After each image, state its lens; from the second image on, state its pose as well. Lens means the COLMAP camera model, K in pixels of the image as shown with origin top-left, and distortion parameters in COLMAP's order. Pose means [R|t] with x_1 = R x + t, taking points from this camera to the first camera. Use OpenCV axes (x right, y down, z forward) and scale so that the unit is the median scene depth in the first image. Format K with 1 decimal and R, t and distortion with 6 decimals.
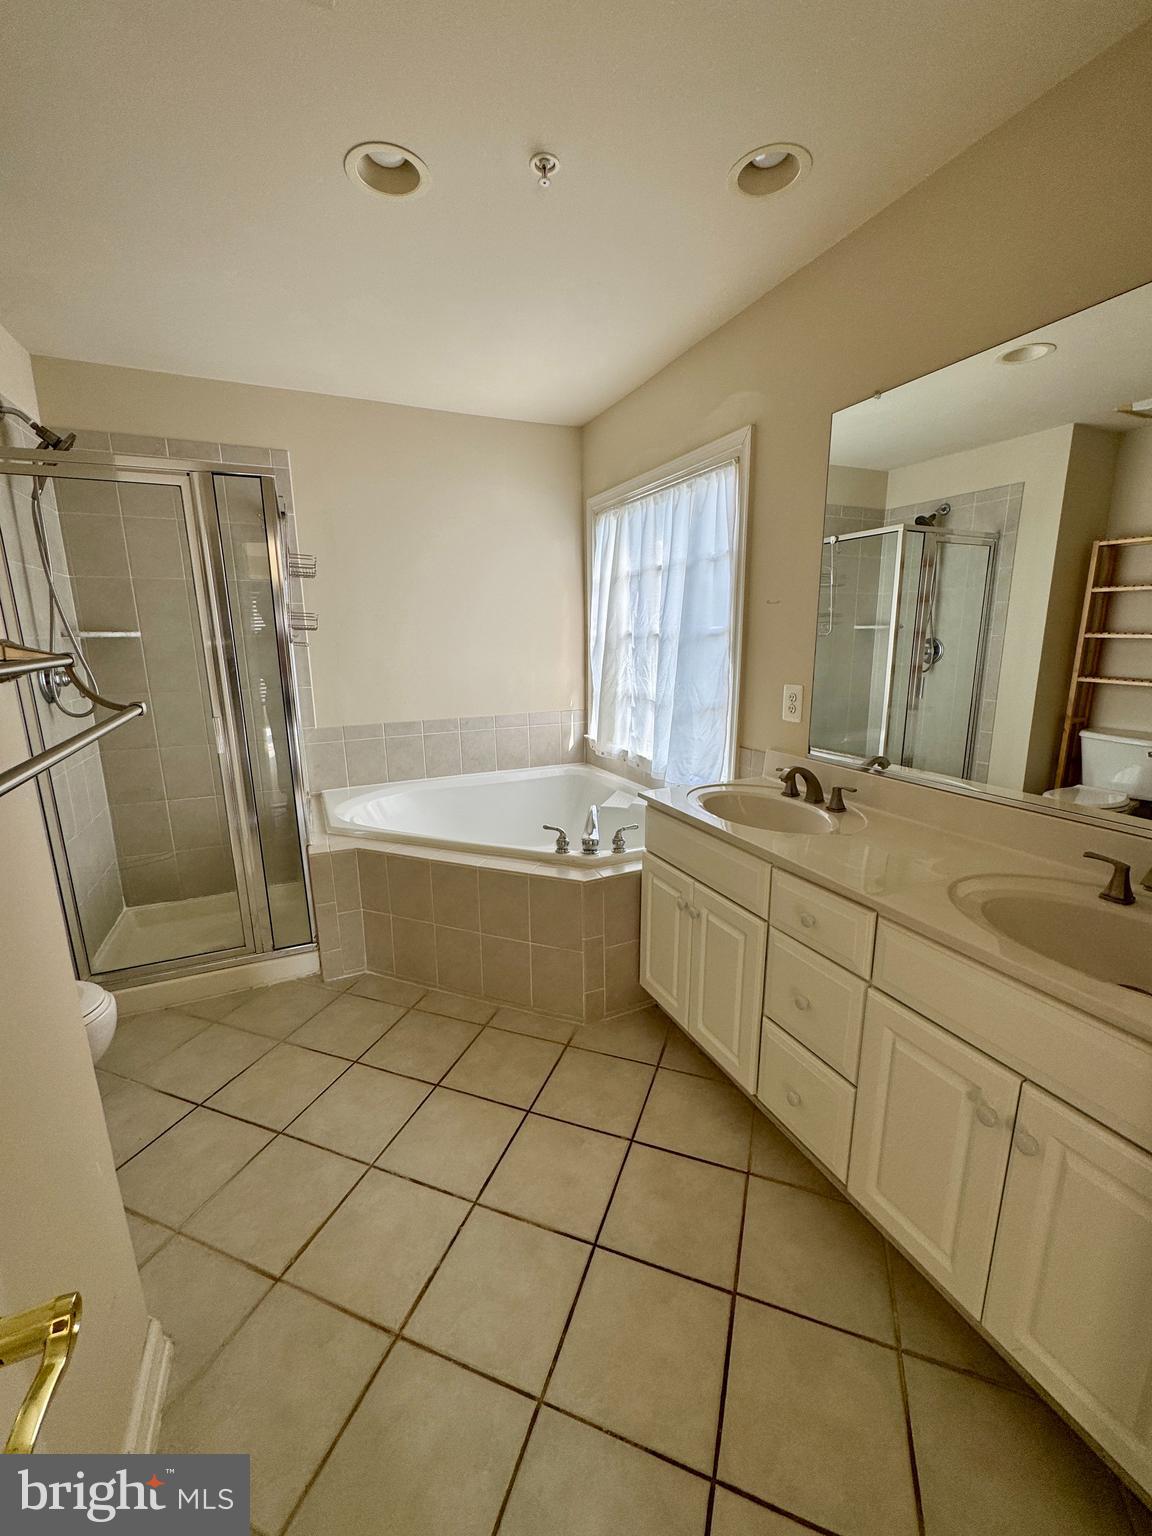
lens RADIAL K [[612.8, 0, 577.5], [0, 612.8, 766.5], [0, 0, 1]] dist [-0.001679, 0.000530]
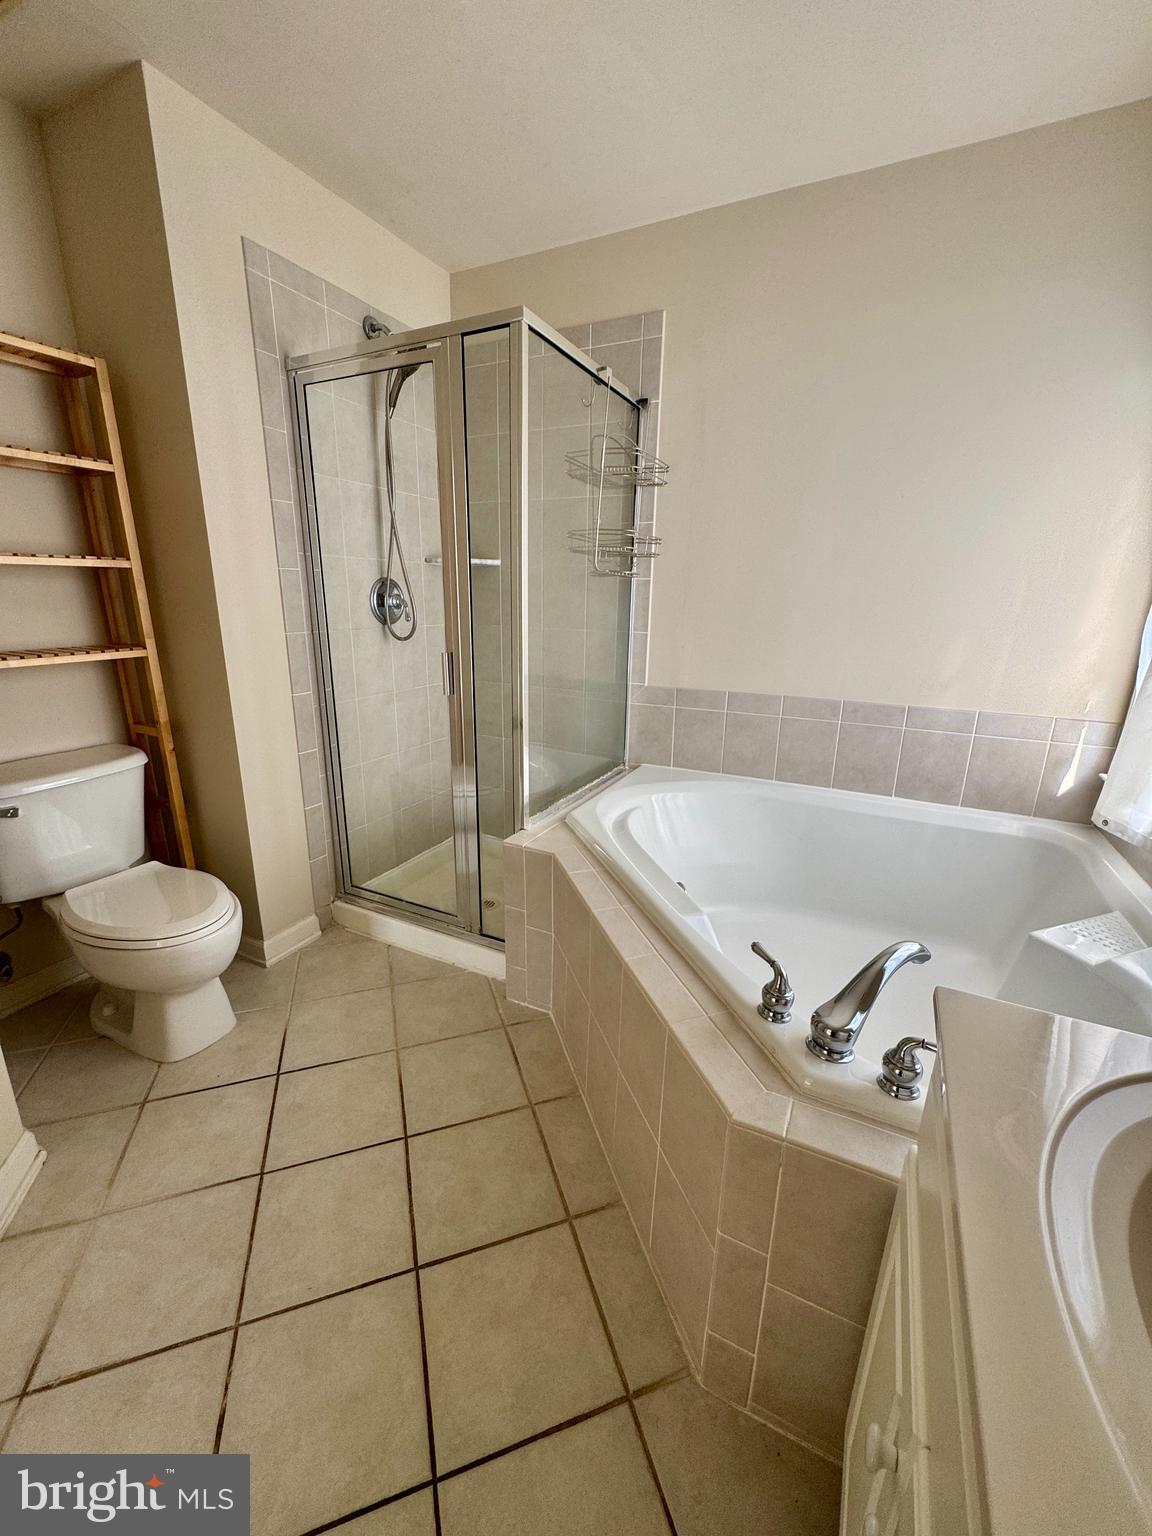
lens RADIAL K [[612.8, 0, 579.1], [0, 612.8, 771.2], [0, 0, 1]] dist [-0.001679, 0.000530]
pose [[0.630231, 0.235655, -0.739781, 0.153437], [-0.184978, 0.970962, 0.151711, -0.068749], [0.754050, 0.041230, 0.655521, 0.489176]]
